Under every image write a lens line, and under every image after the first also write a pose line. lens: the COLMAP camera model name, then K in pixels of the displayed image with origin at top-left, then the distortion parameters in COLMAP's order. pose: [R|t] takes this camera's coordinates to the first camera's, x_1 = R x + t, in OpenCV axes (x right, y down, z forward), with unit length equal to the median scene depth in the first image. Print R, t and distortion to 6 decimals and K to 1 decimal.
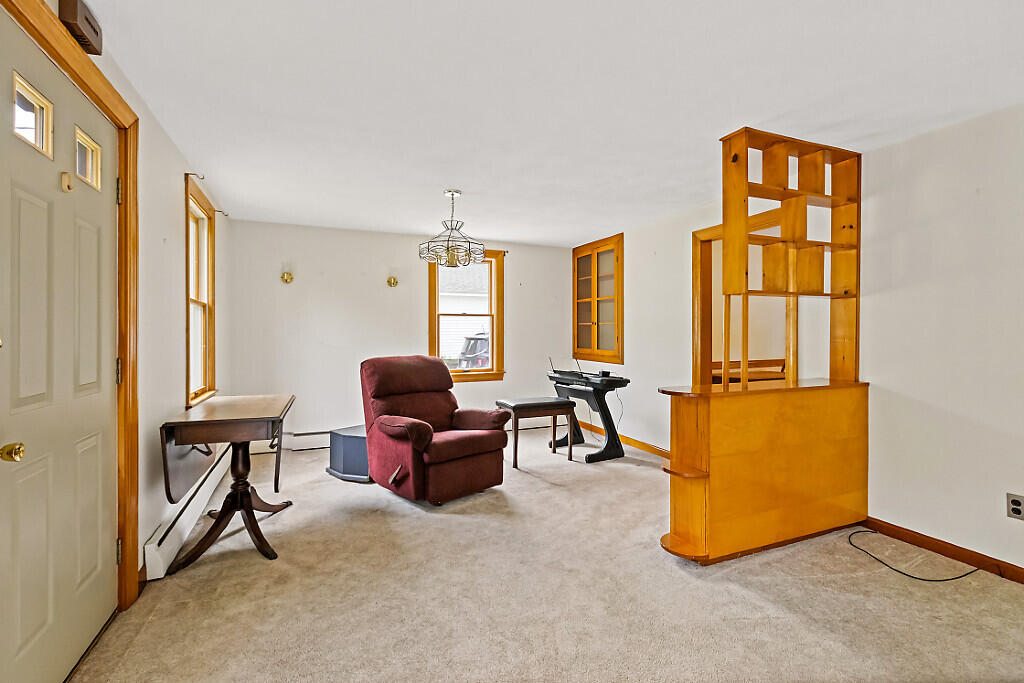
lens RADIAL K [[467.4, 0, 510.7], [0, 467.4, 334.5], [0, 0, 1]] dist [0.000631, -0.001716]
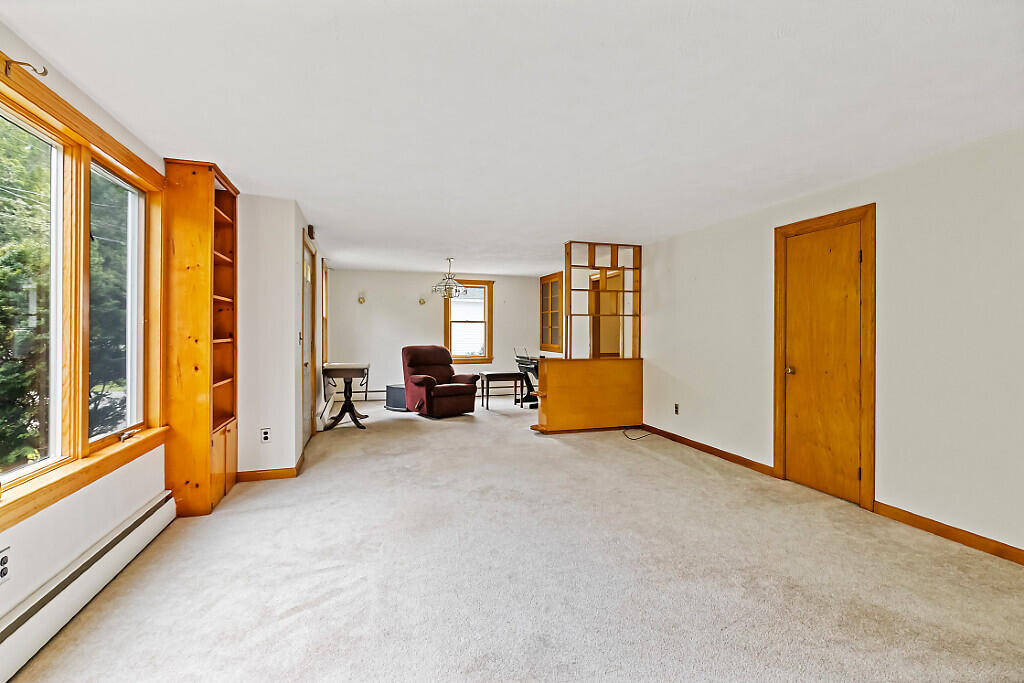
lens RADIAL K [[467.4, 0, 513.4], [0, 467.4, 340.0], [0, 0, 1]] dist [0.000631, -0.001716]
pose [[0.995618, 0.005108, -0.093378, 0.299245], [-0.003910, 0.999908, 0.013007, -0.001007], [0.093435, -0.012585, 0.995546, -0.827232]]
